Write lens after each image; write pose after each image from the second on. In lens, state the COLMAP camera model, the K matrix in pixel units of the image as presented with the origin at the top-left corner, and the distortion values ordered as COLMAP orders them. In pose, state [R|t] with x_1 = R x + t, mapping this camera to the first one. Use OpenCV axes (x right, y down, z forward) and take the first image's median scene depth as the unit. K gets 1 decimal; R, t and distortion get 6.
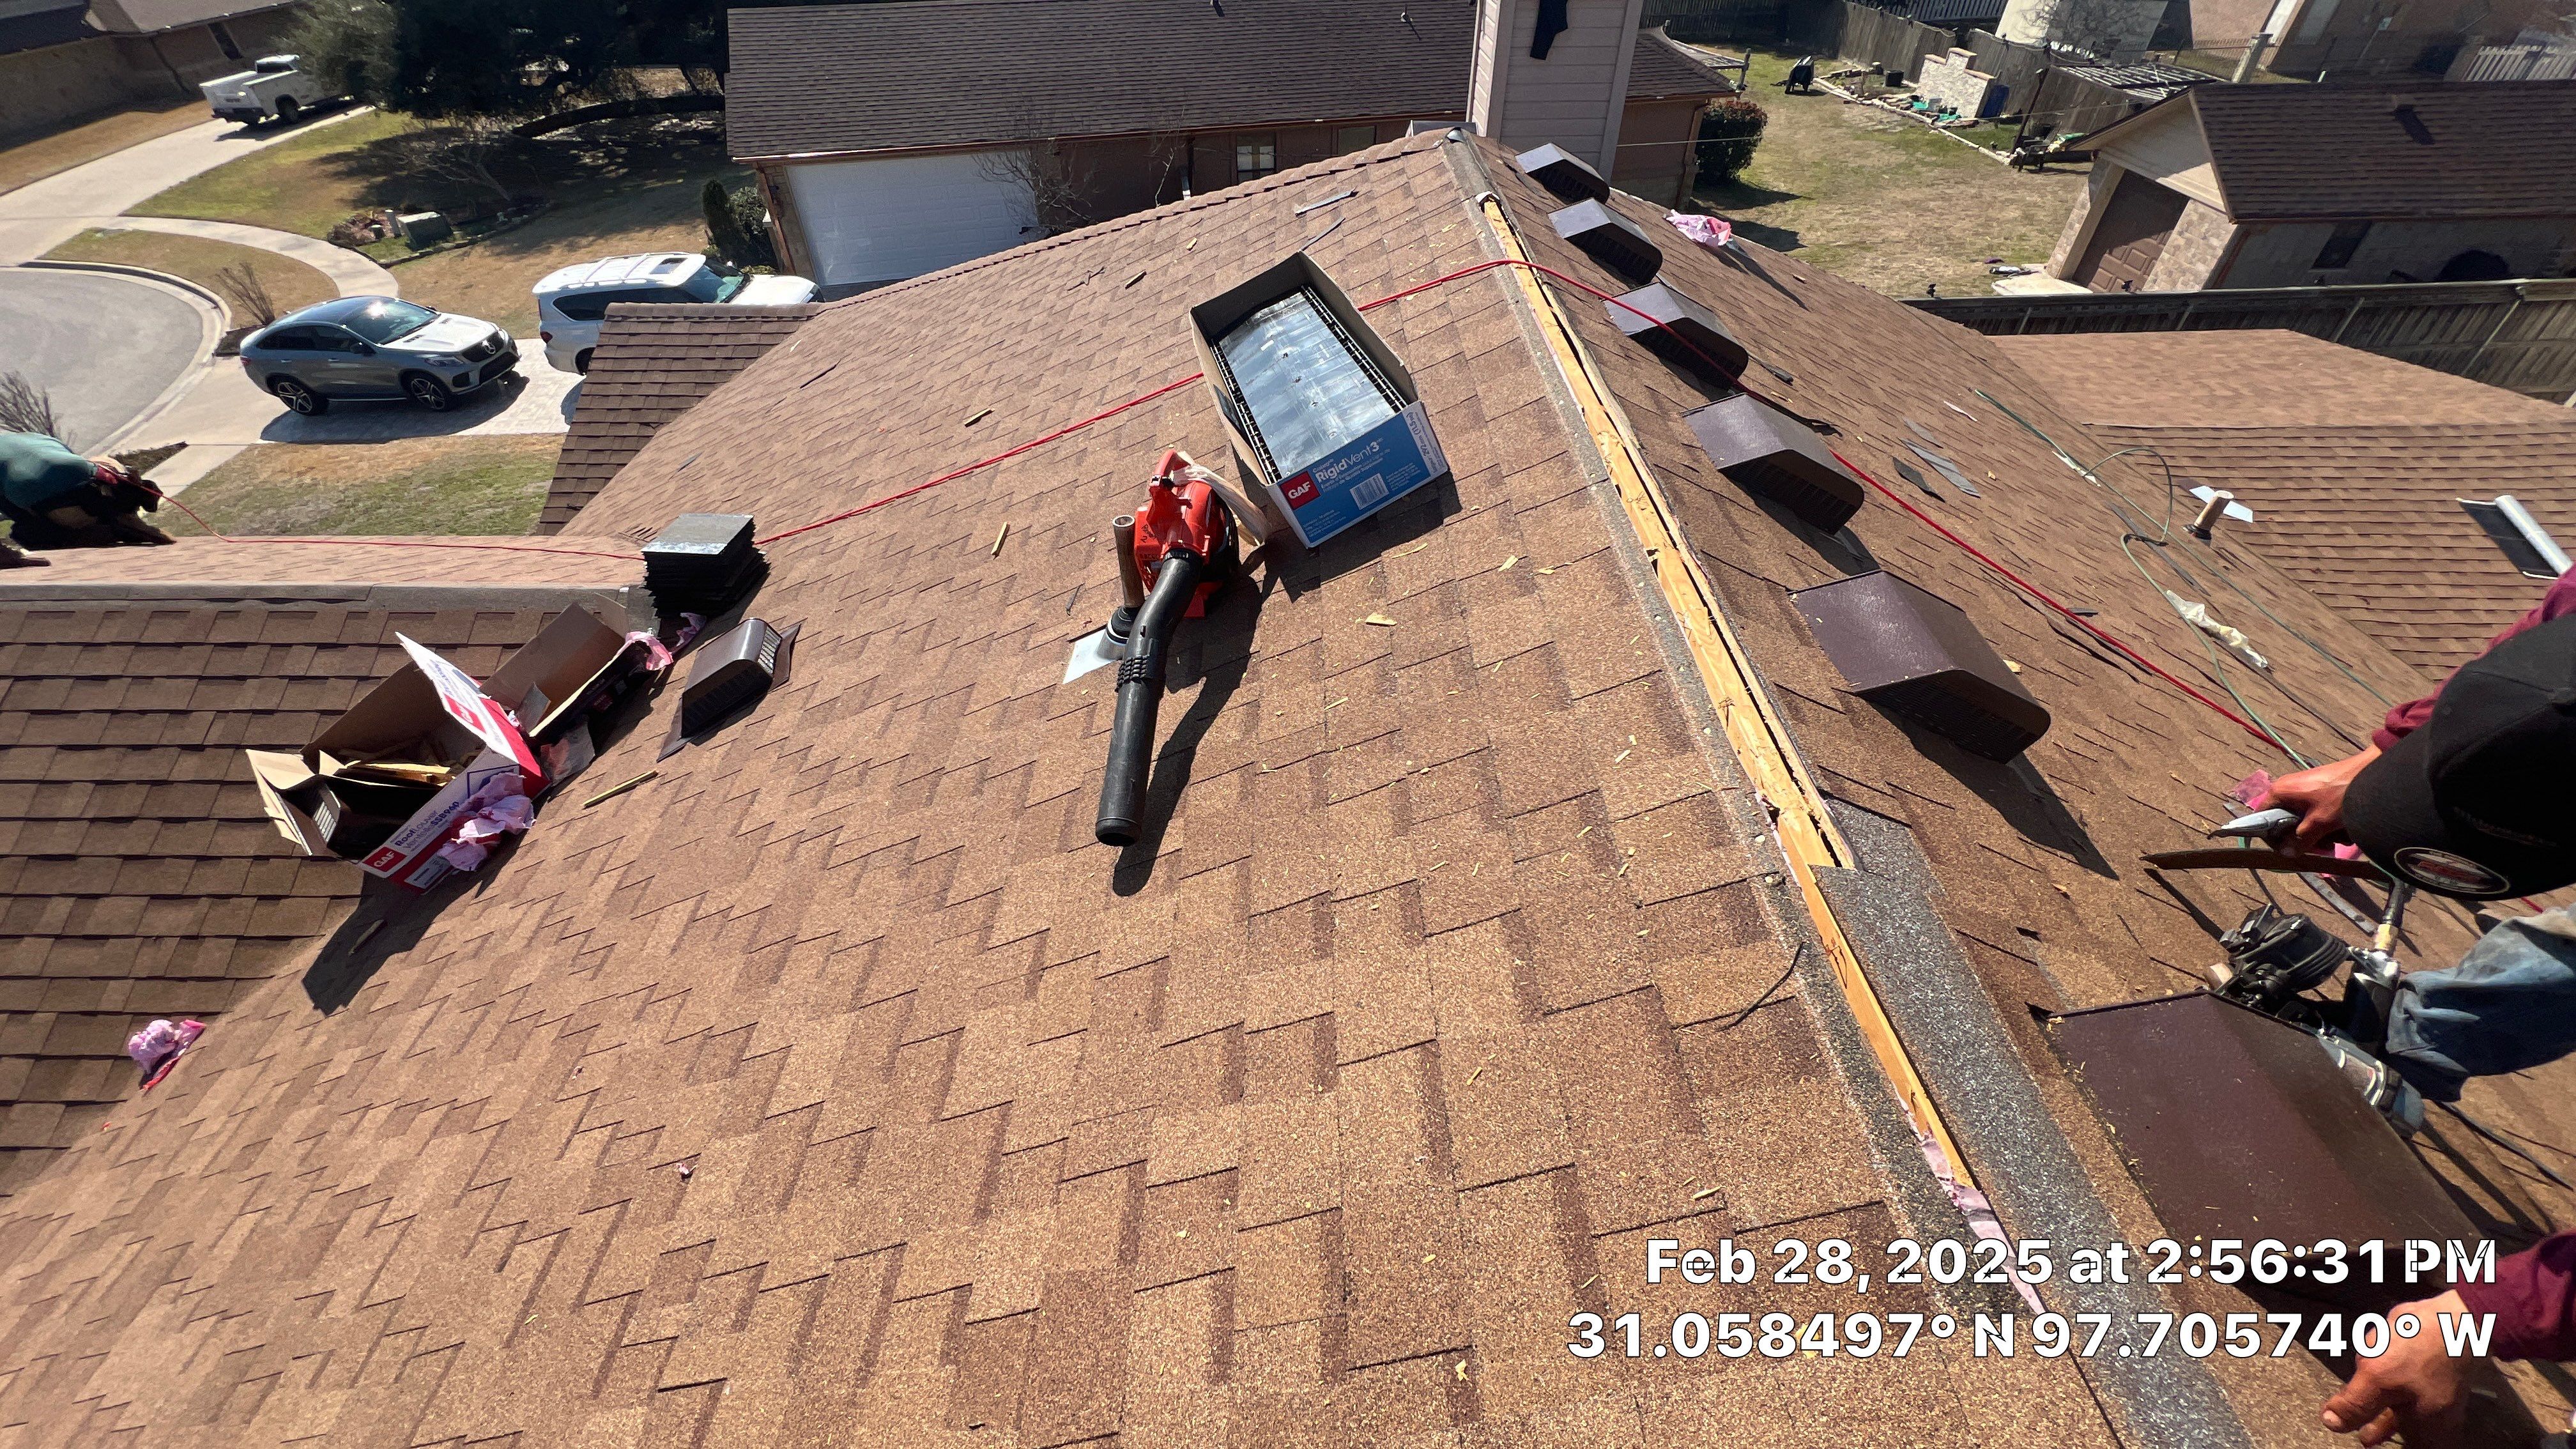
lens RADIAL K [[1027.0, 0, 1282.6], [0, 1027.0, 720.7], [0, 0, 1]] dist [-0.003194, 0.000466]
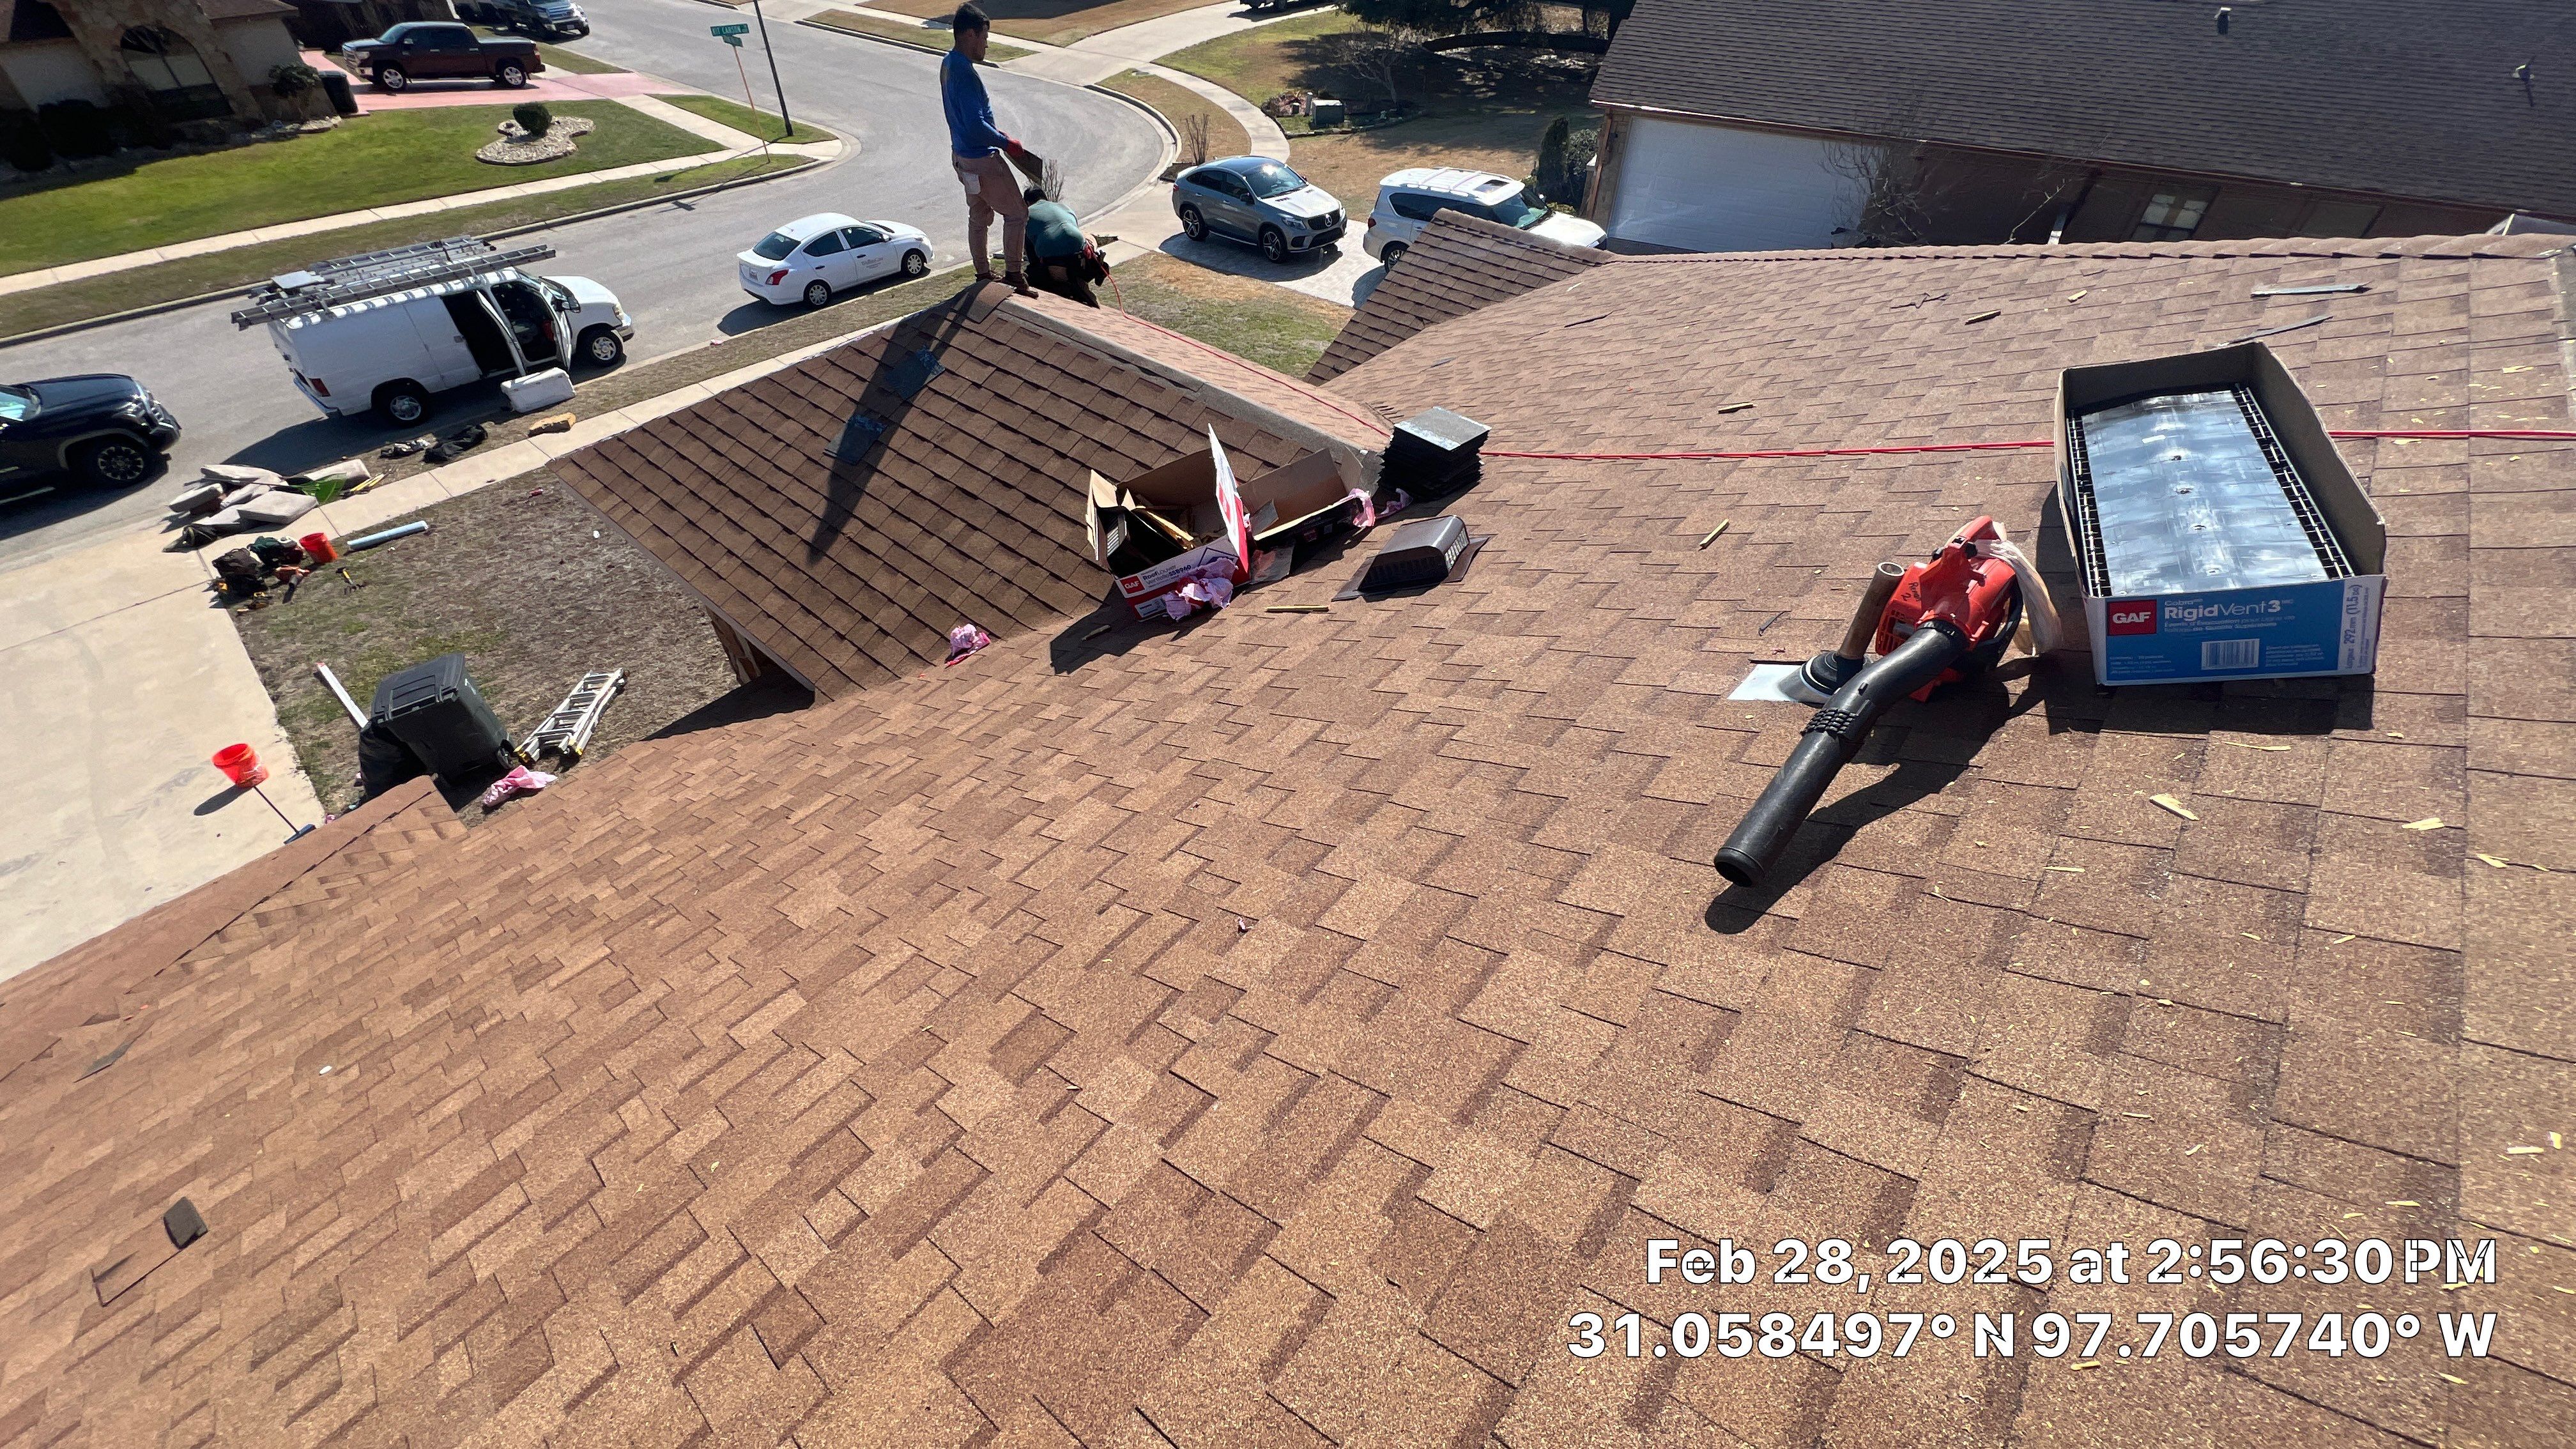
lens RADIAL K [[1027.0, 0, 1277.7], [0, 1027.0, 720.2], [0, 0, 1]] dist [-0.003194, 0.000466]
pose [[0.761461, 0.452049, -0.464574, -0.074702], [-0.440040, 0.886745, 0.141590, 0.028873], [0.475964, 0.096616, 0.874142, -0.030588]]
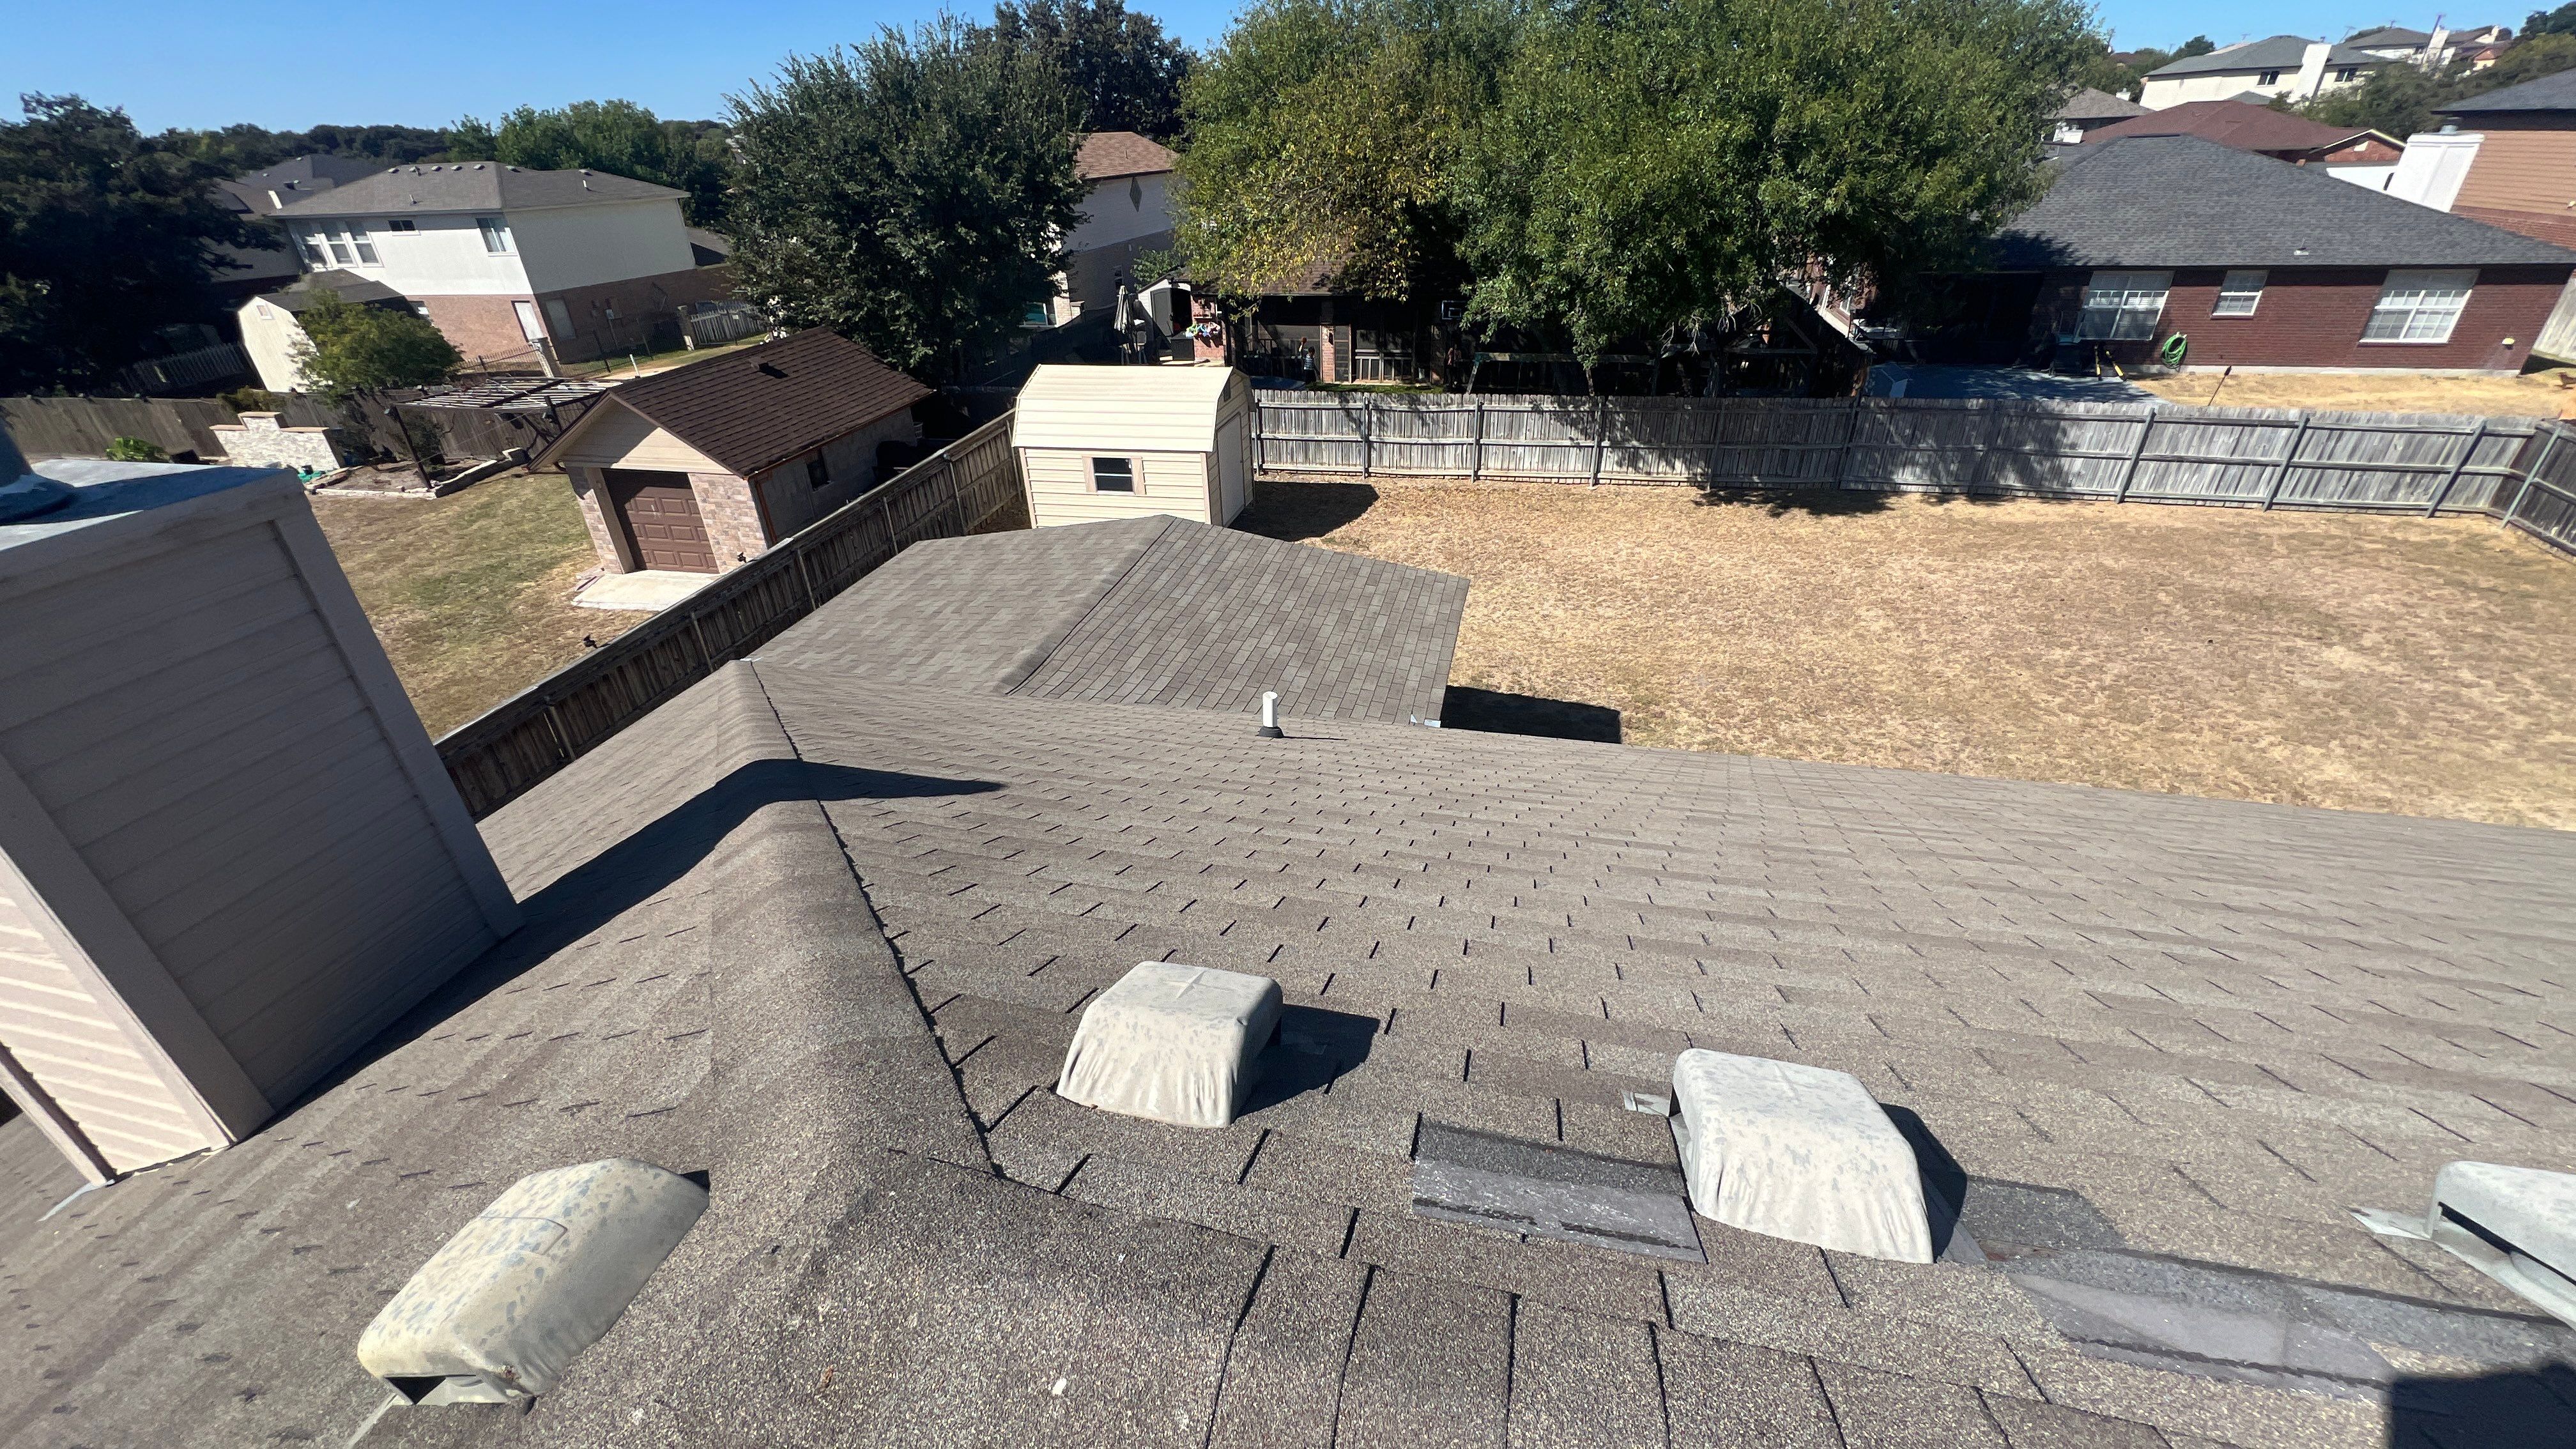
lens RADIAL K [[1027.0, 0, 1286.6], [0, 1027.0, 711.9], [0, 0, 1]] dist [-0.003194, 0.000466]
pose [[0.235244, -0.476861, 0.846914, 0.103717], [0.667859, 0.712377, 0.215600, -0.804034], [-0.706134, 0.514901, 0.486058, 0.945012]]
